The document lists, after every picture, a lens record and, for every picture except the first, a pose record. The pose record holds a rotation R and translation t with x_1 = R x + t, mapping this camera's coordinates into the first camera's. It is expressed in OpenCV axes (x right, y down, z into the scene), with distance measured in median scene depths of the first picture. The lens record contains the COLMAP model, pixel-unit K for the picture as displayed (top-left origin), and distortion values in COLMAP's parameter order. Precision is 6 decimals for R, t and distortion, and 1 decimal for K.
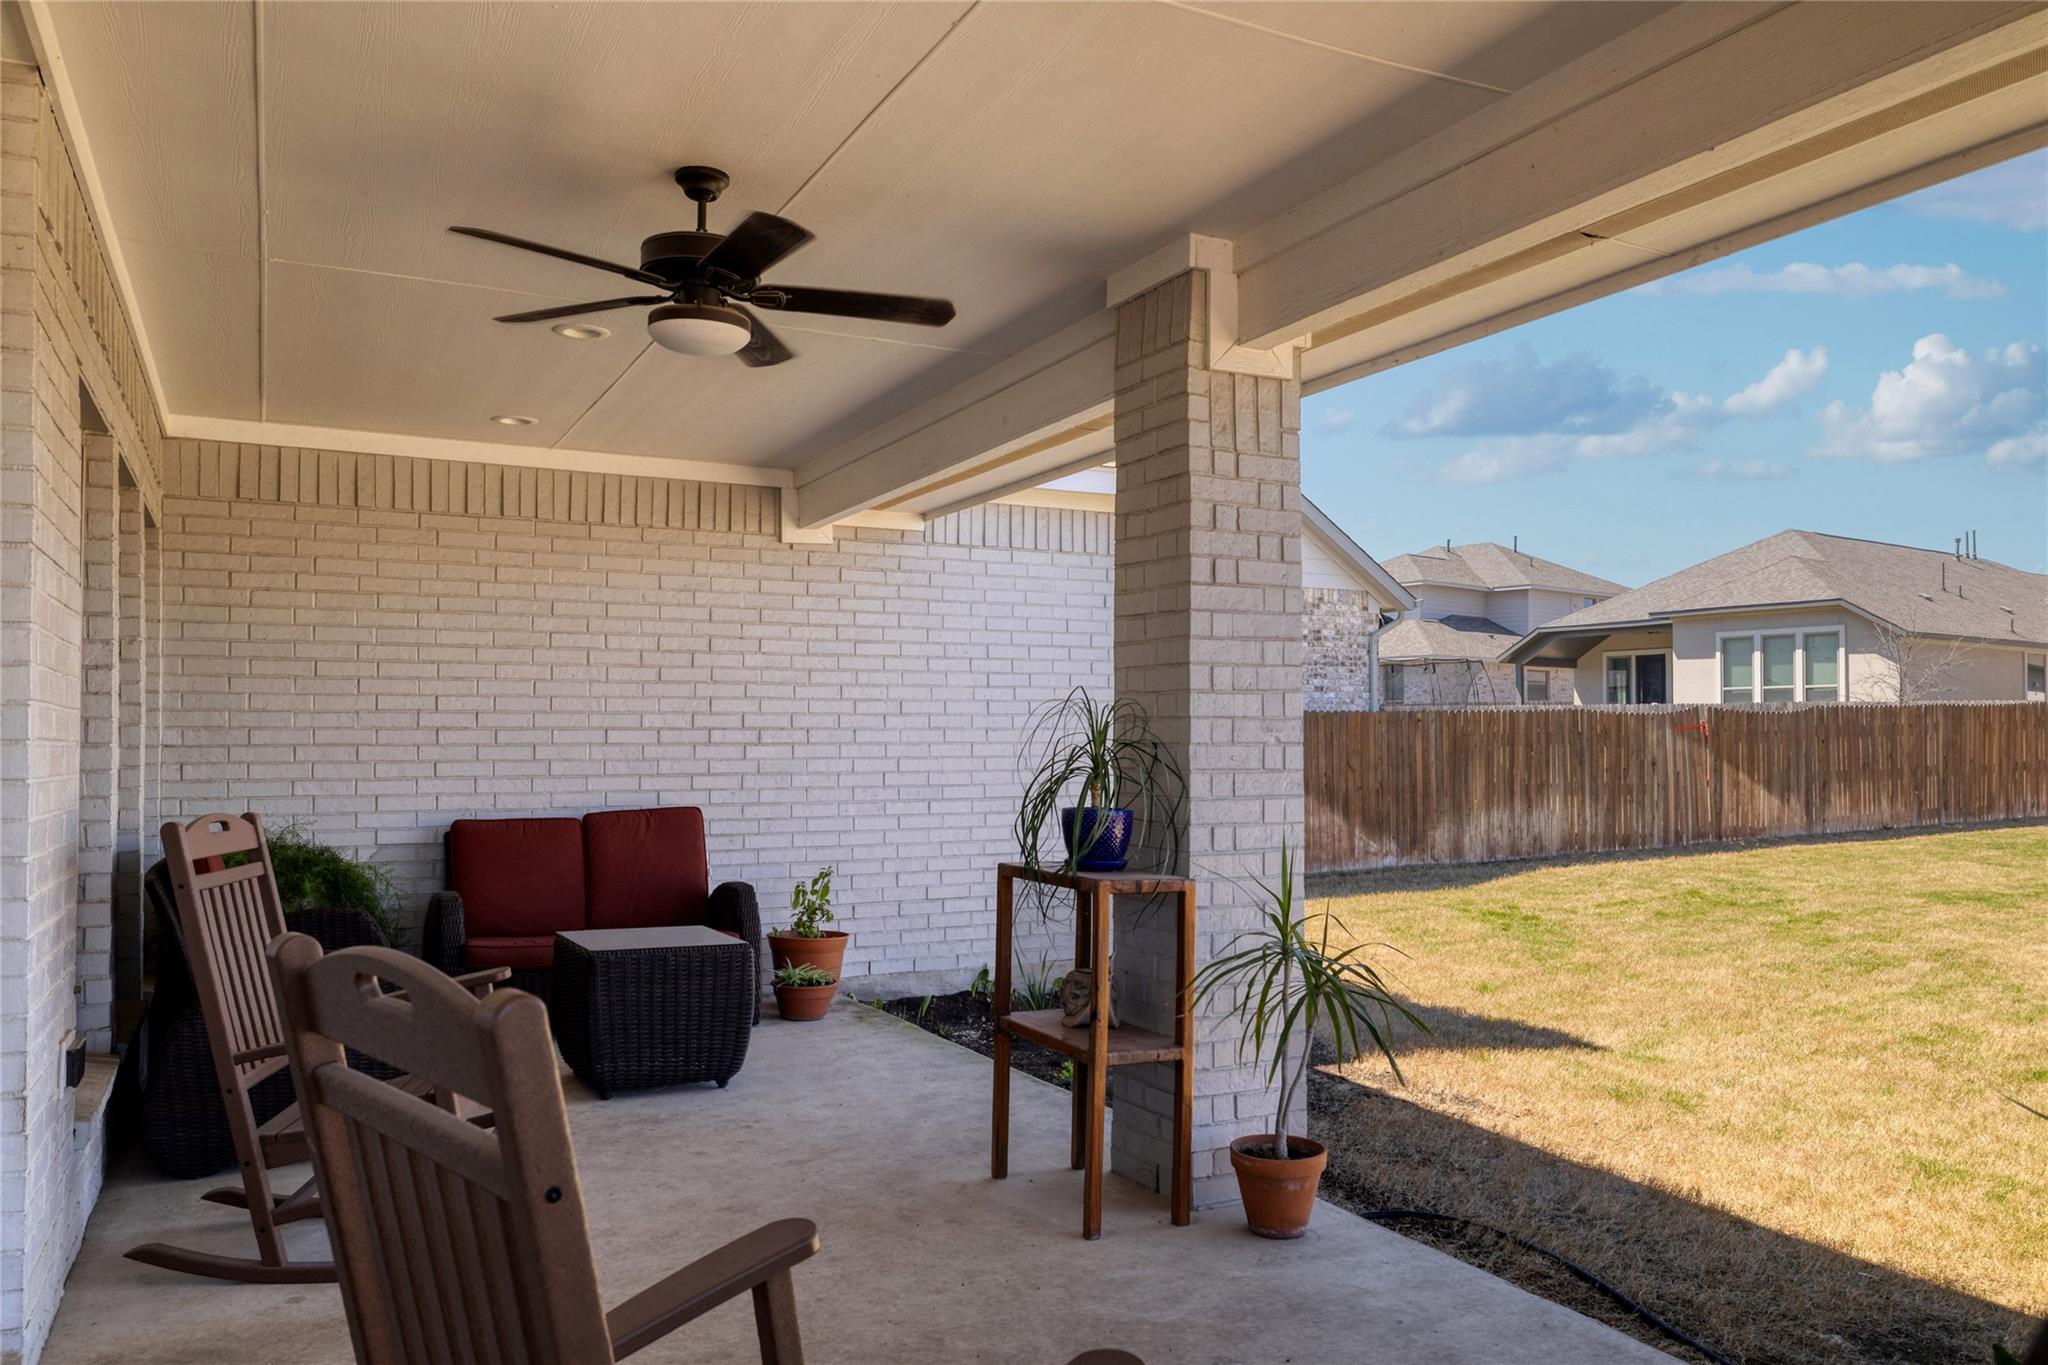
lens RADIAL K [[1466.8, 0, 1020.7], [0, 1466.8, 730.6], [0, 0, 1]] dist [0.002019, -0.000698]
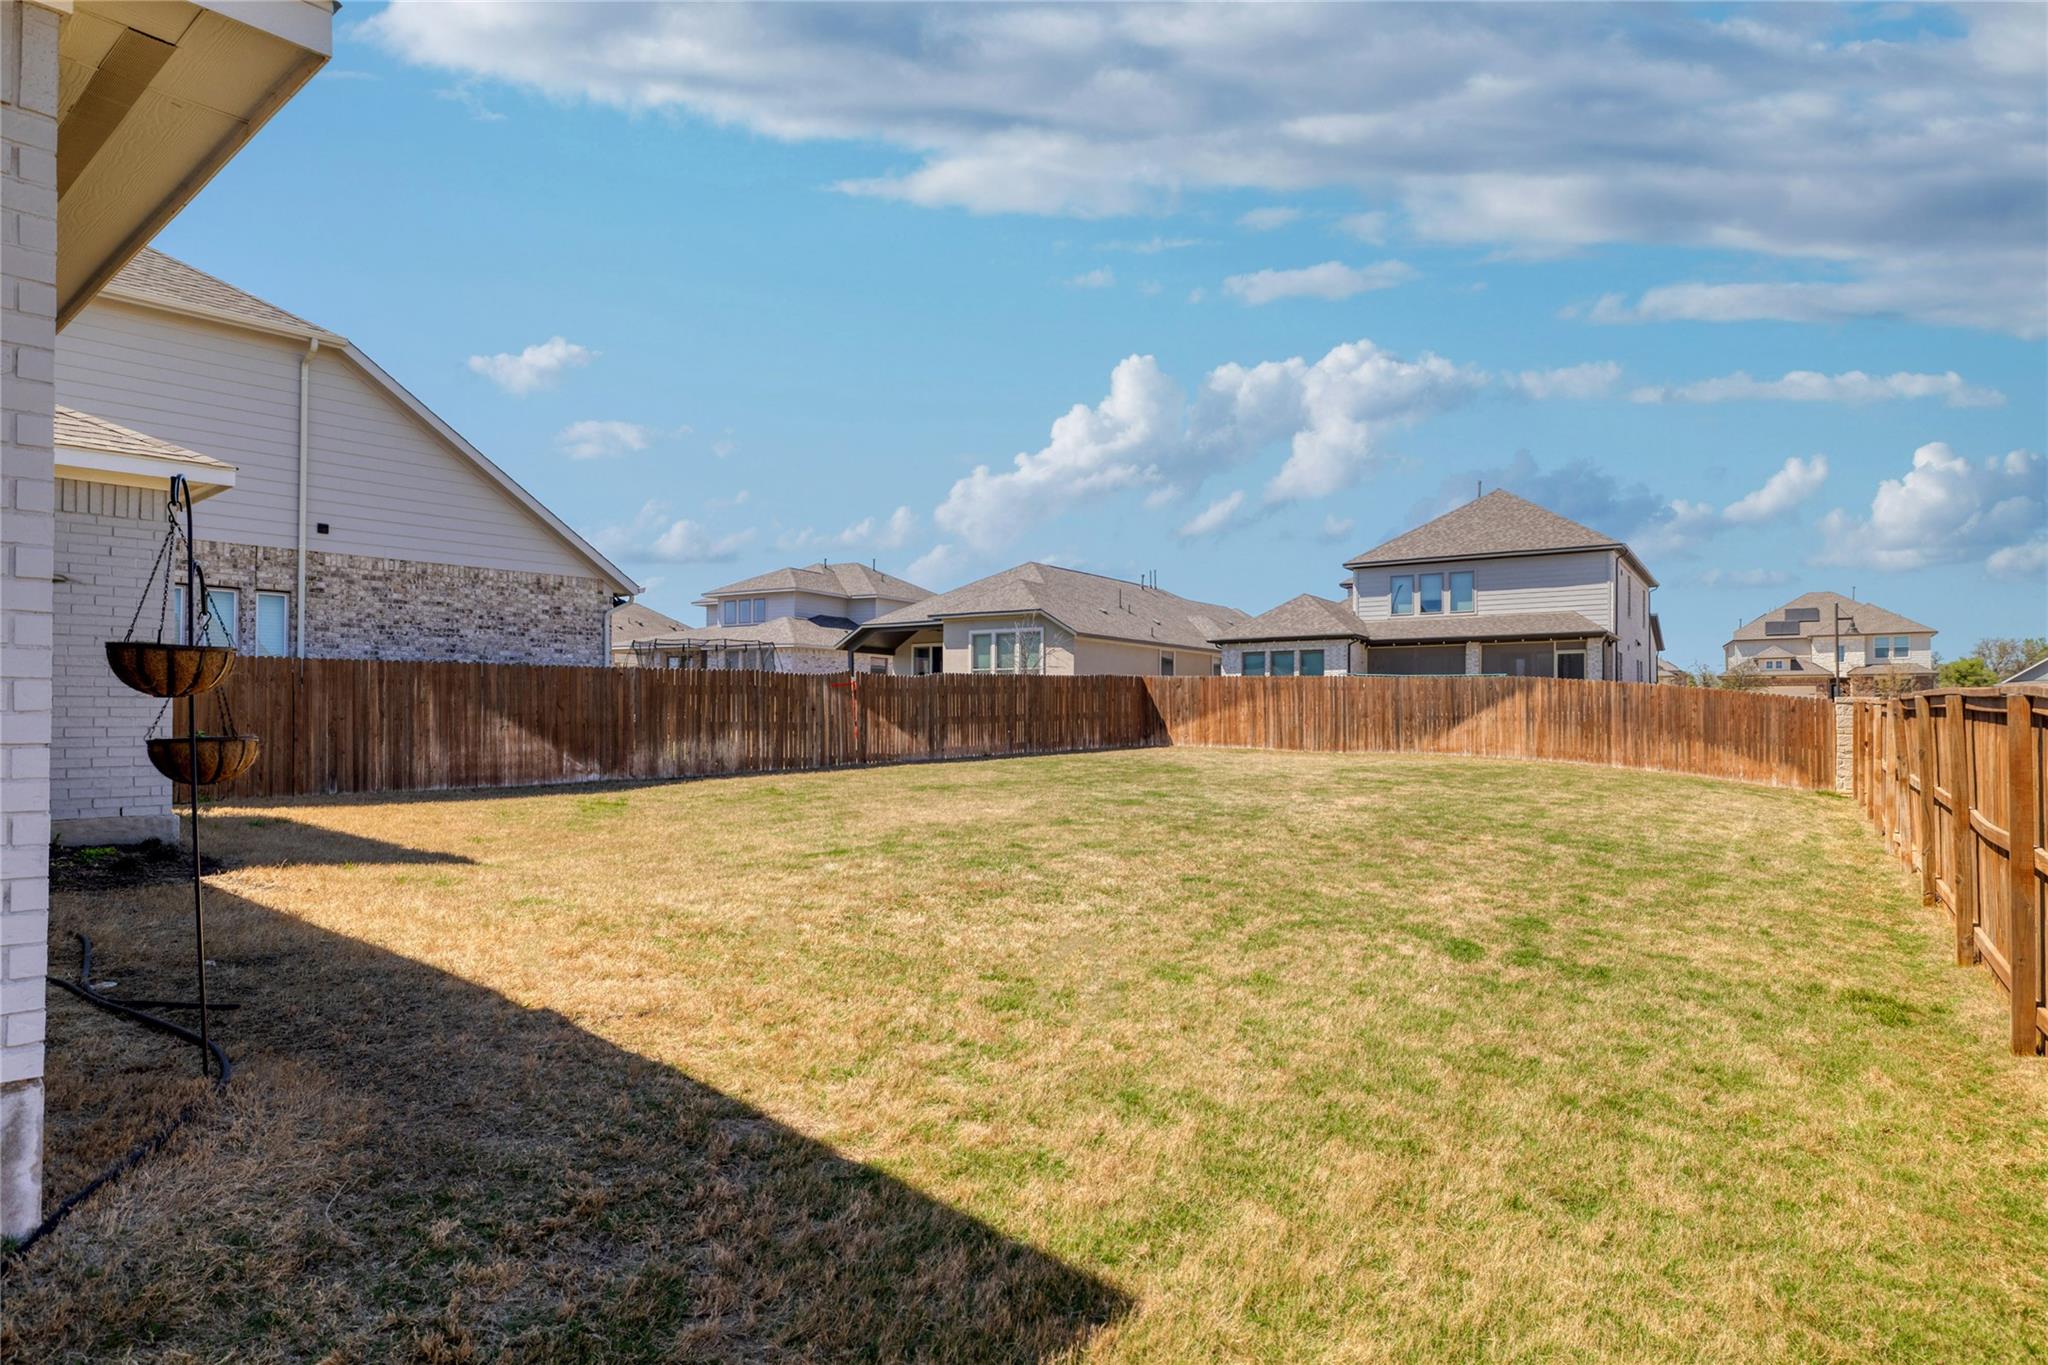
lens RADIAL K [[1161.4, 0, 1024.0], [0, 1161.4, 682.5], [0, 0, 1]] dist [0.002342, 0.000326]
pose [[0.921086, 0.013897, 0.389111, 0.178504], [-0.004813, 0.999693, -0.024311, 0.023170], [-0.389329, 0.020520, 0.920870, -0.129268]]
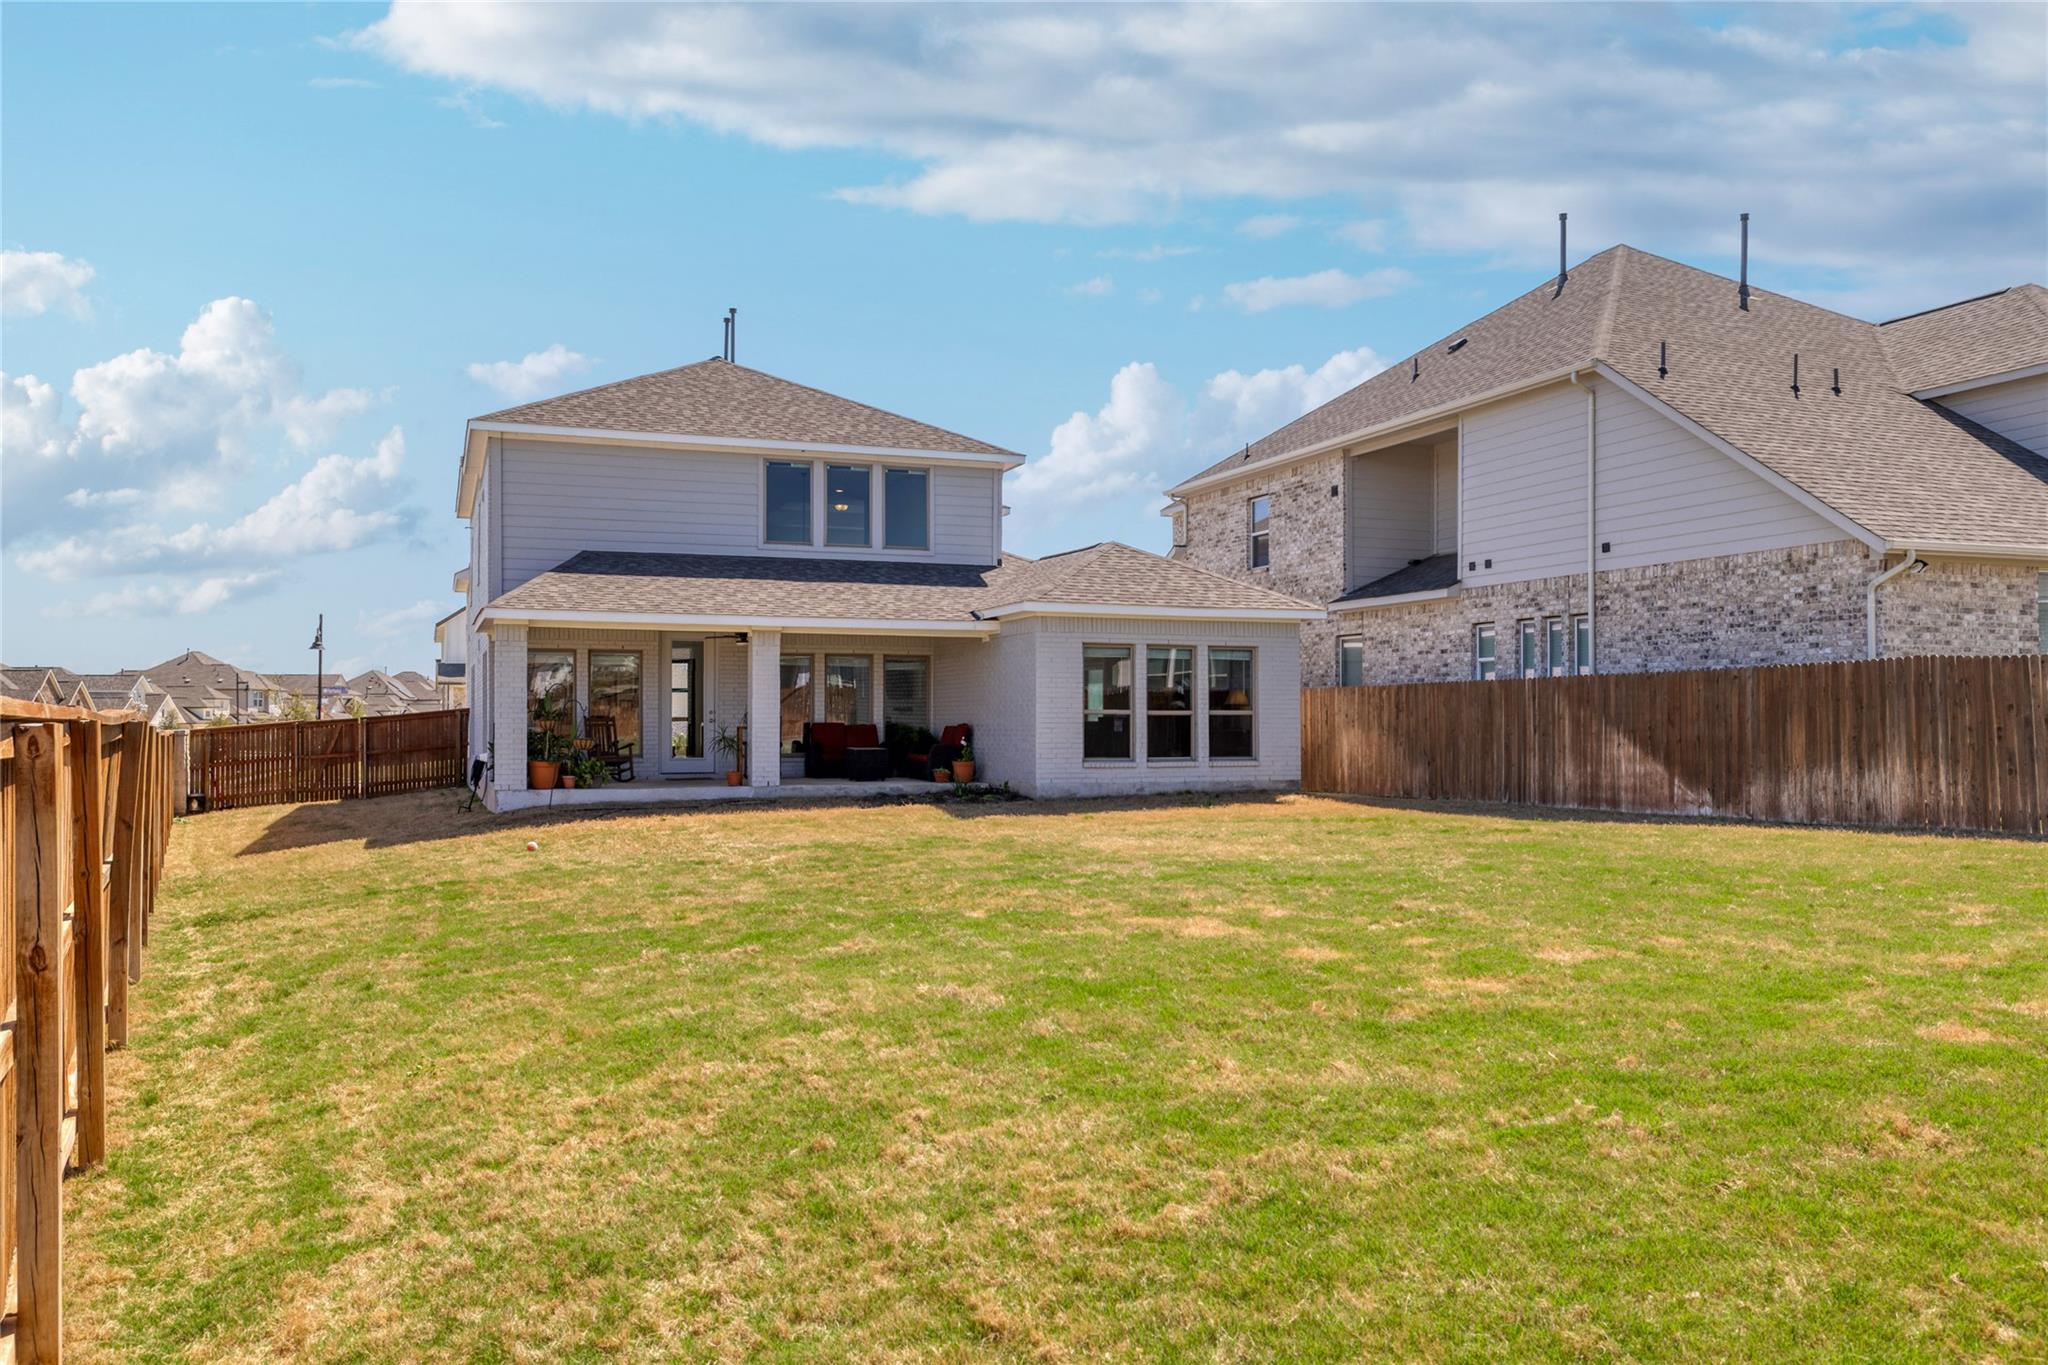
lens RADIAL K [[1565.0, 0, 1024.0], [0, 1565.0, 682.5], [0, 0, 1]] dist [-0.000803, -0.001141]
pose [[-0.096579, -0.023424, -0.995050, 1.277611], [0.007876, 0.999674, -0.024298, 0.017791], [0.995294, -0.010183, -0.096363, 0.556274]]
